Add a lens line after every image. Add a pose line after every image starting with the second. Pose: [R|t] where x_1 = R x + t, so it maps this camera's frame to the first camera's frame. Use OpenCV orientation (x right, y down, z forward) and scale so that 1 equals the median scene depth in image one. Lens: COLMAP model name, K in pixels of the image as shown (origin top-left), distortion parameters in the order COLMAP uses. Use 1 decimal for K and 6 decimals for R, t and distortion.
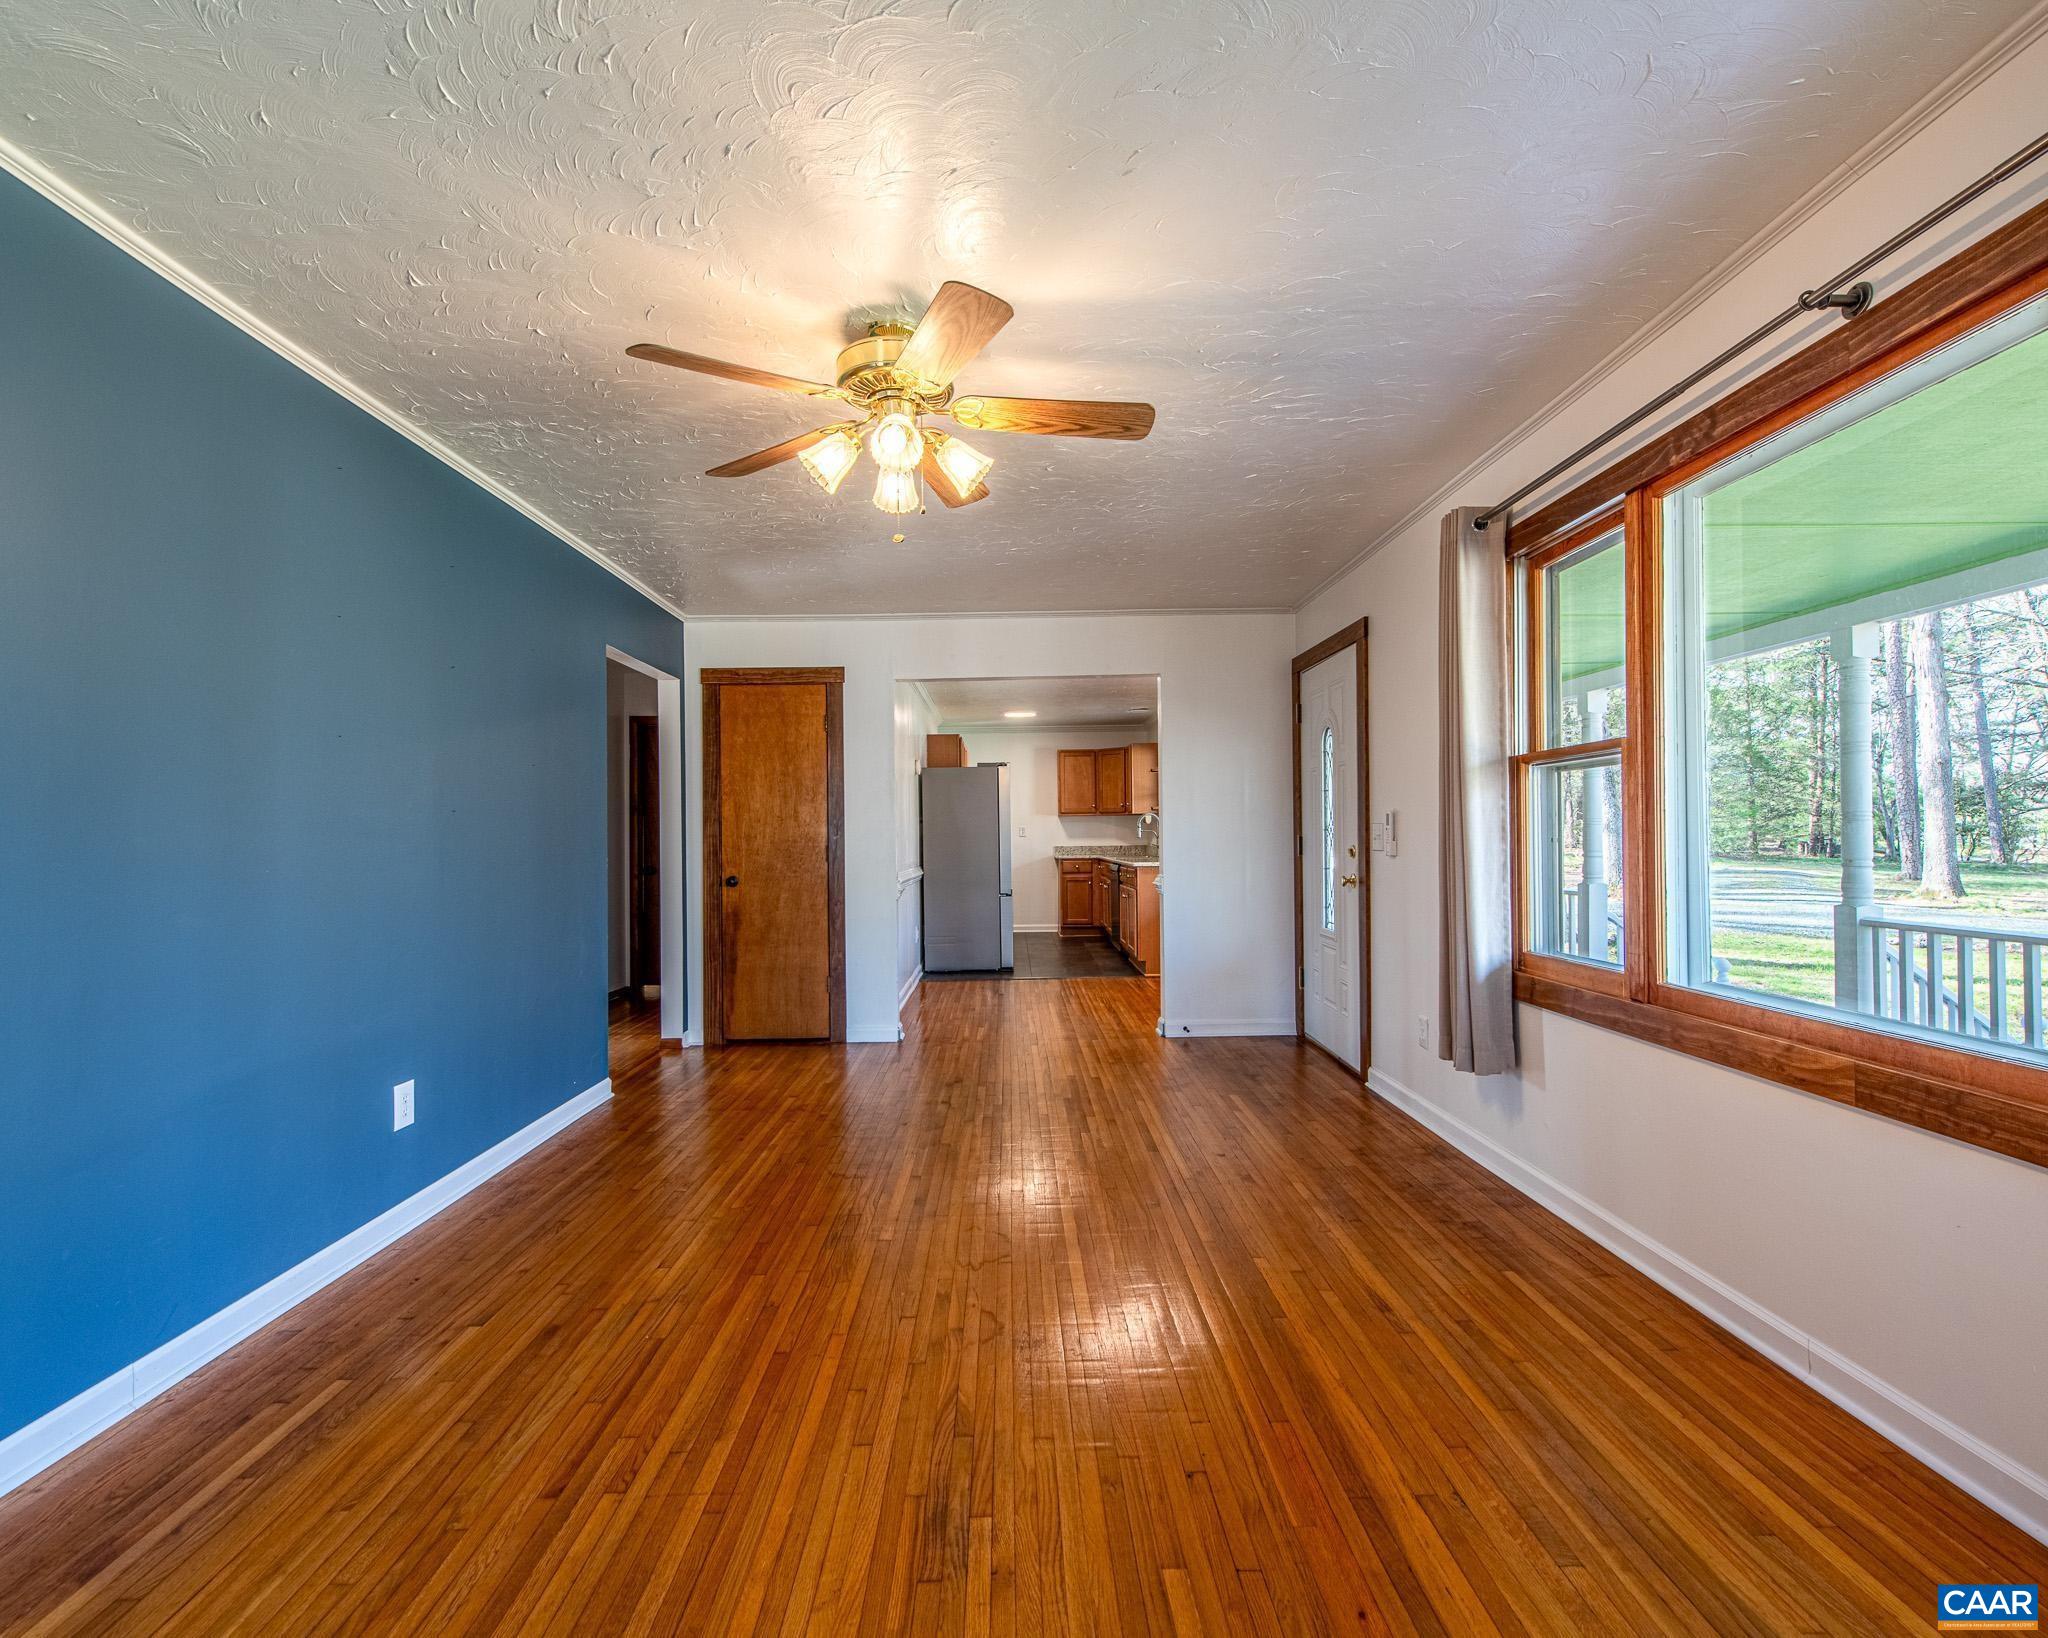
lens RADIAL K [[958.4, 0, 1016.3], [0, 958.4, 830.8], [0, 0, 1]] dist [0.019848, -0.007083]
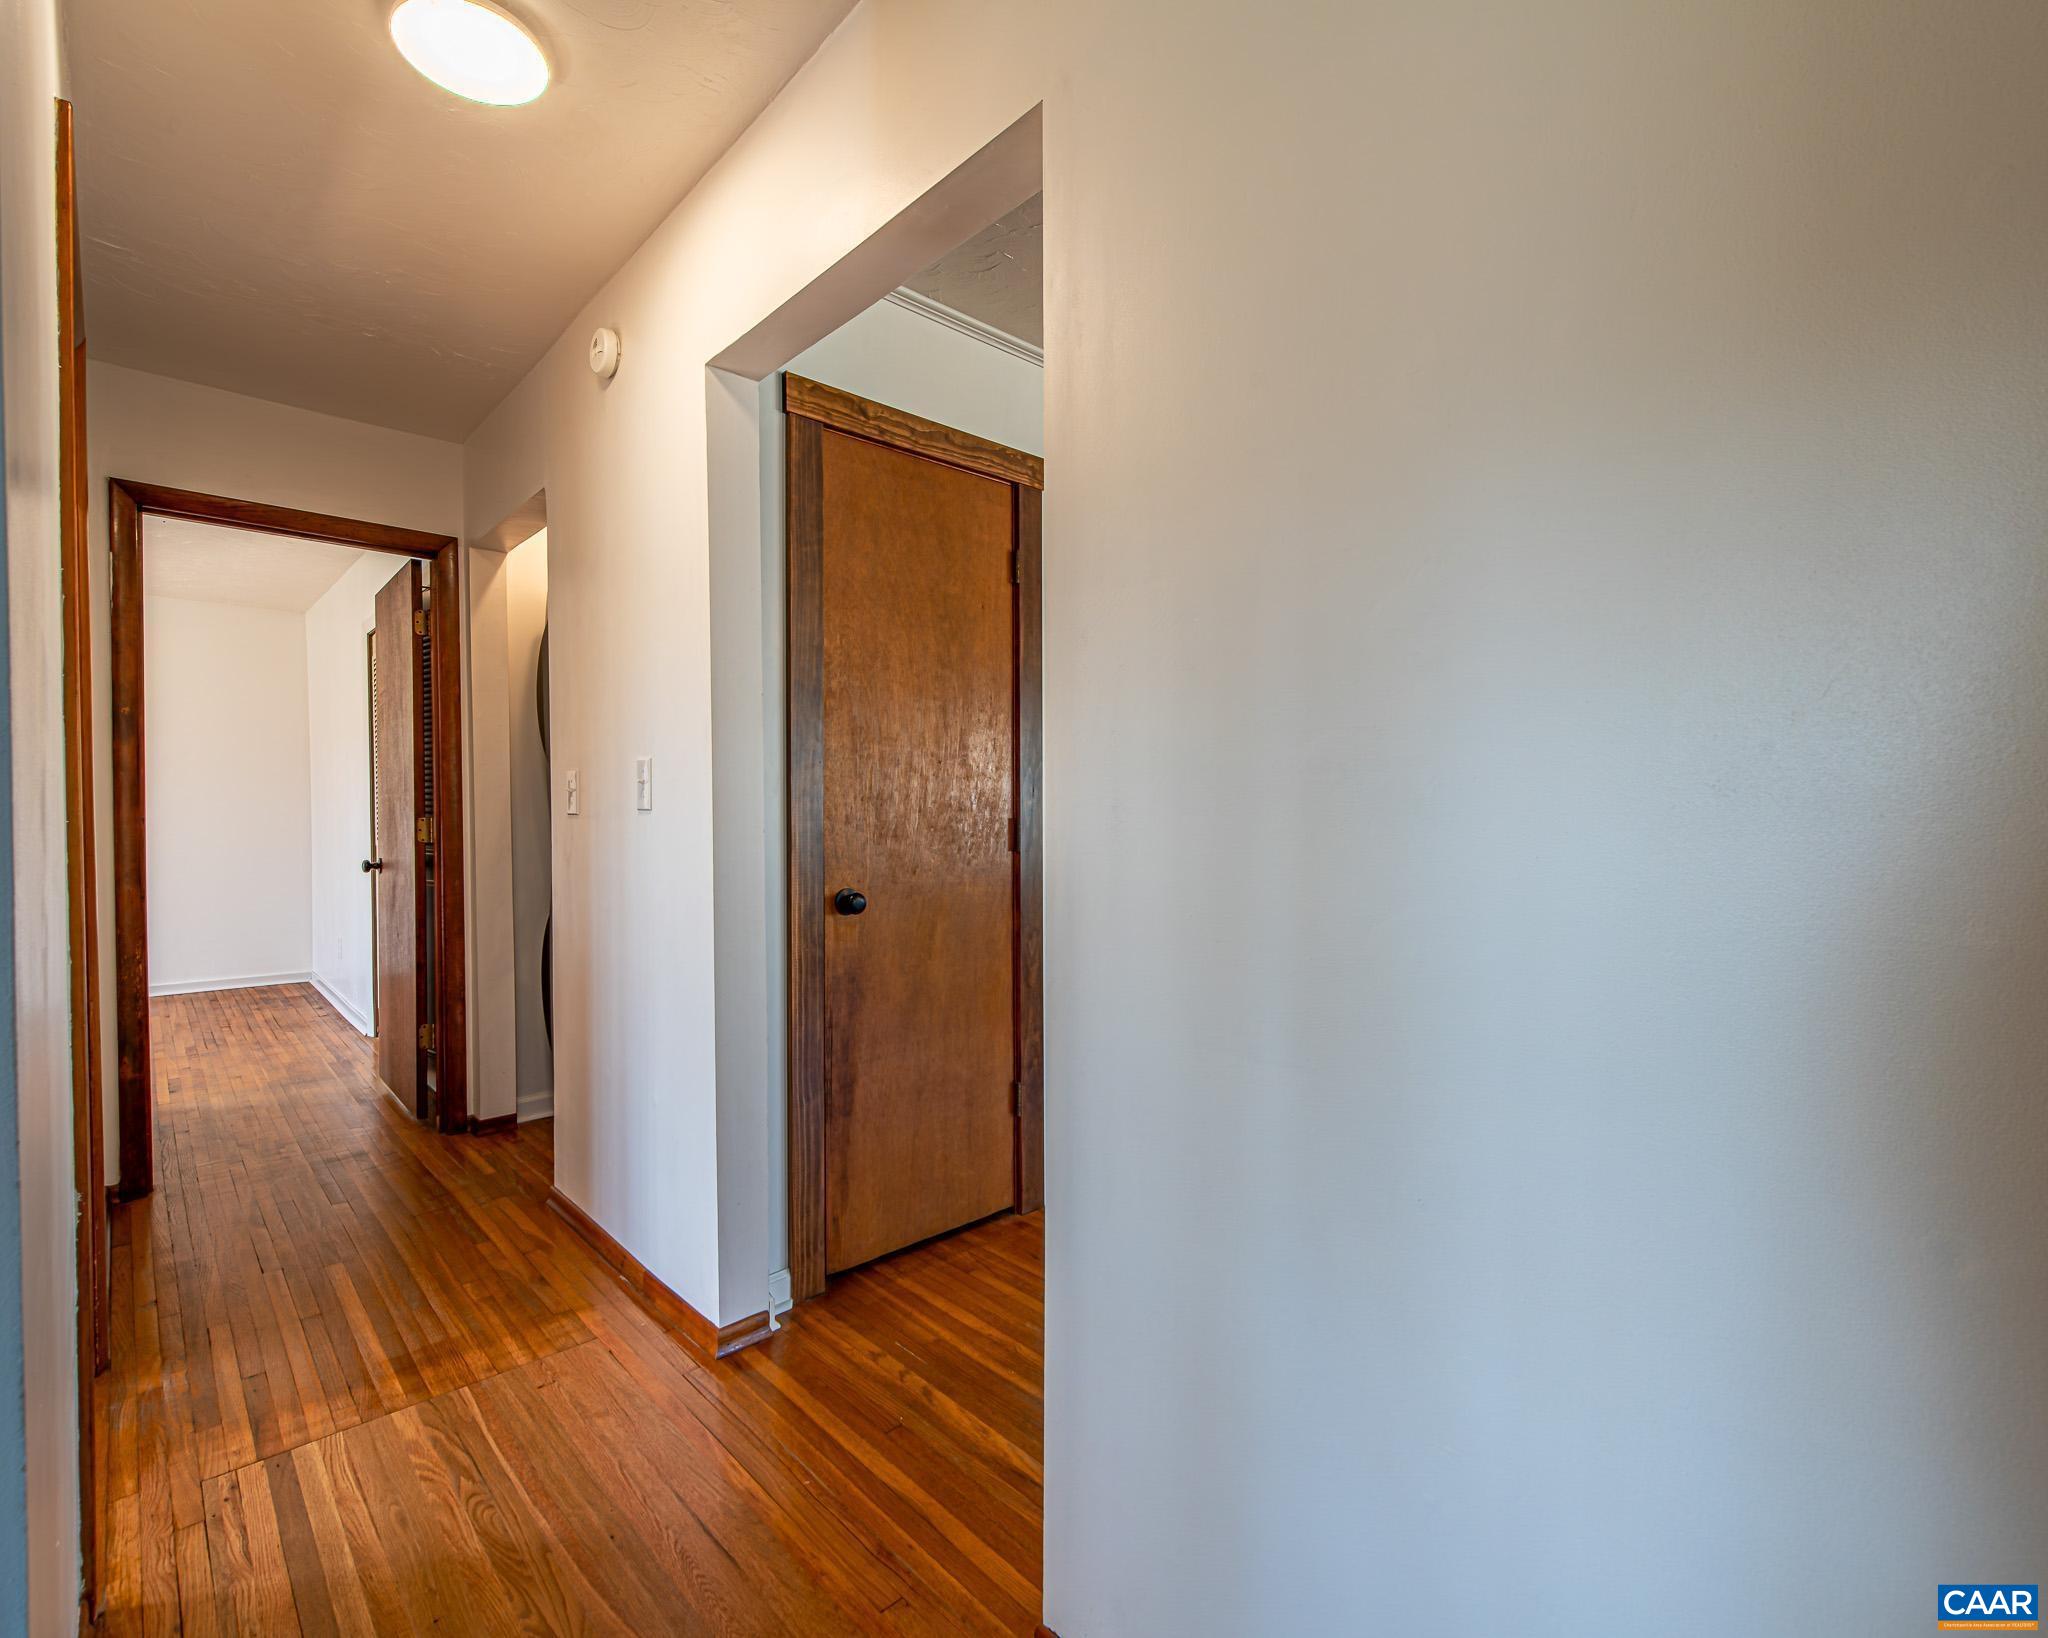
lens RADIAL K [[958.4, 0, 1012.4], [0, 958.4, 831.7], [0, 0, 1]] dist [0.019848, -0.007083]
pose [[0.752599, -0.004518, 0.658463, -0.557146], [-0.009800, 0.999789, 0.018062, 0.014381], [-0.658406, -0.020047, 0.752396, 0.677000]]
